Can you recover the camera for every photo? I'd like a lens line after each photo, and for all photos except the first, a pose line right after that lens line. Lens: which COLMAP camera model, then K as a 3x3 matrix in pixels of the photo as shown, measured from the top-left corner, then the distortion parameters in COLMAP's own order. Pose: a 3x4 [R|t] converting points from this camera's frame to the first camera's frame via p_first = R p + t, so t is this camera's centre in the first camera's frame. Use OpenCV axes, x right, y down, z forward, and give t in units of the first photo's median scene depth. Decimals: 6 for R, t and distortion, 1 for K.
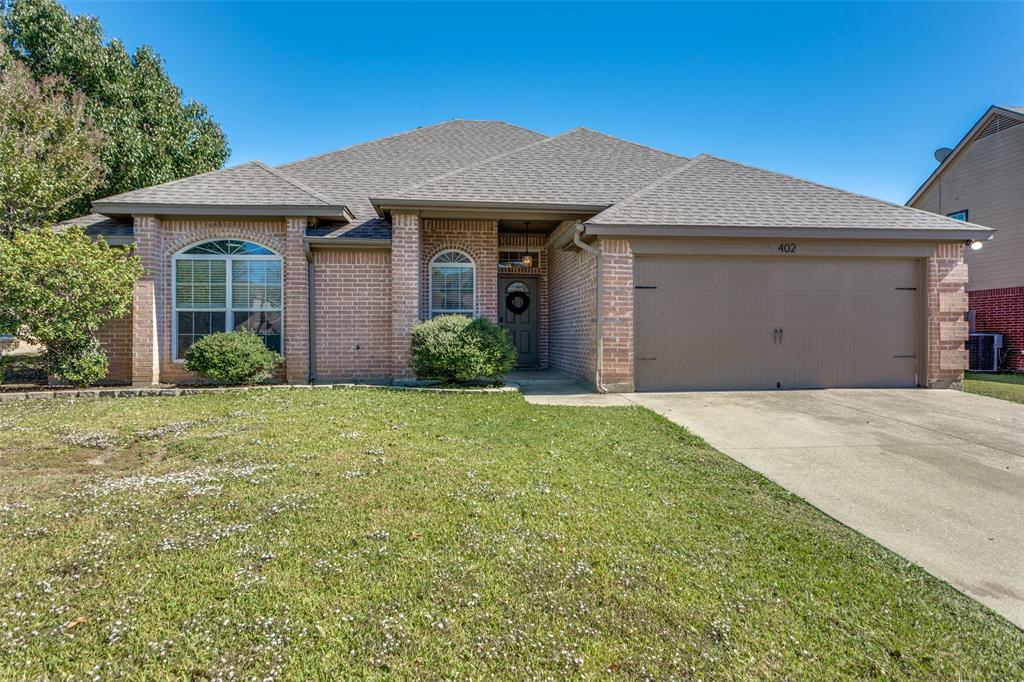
lens RADIAL K [[507.1, 0, 511.9], [0, 507.1, 331.8], [0, 0, 1]] dist [-0.011159, 0.001006]
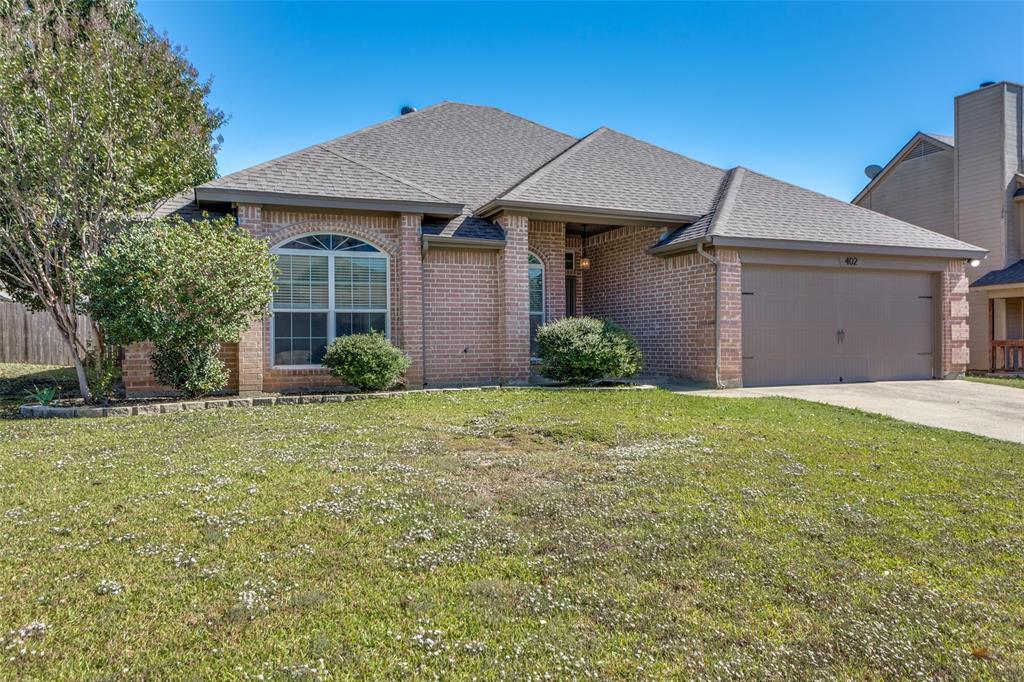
lens RADIAL K [[594.4, 0, 511.7], [0, 594.4, 340.8], [0, 0, 1]] dist [-0.008908, 0.004219]
pose [[0.969983, -0.005027, 0.243121, -0.517204], [0.003514, 0.999972, 0.006657, 0.005407], [-0.243147, -0.005602, 0.969973, -0.129885]]
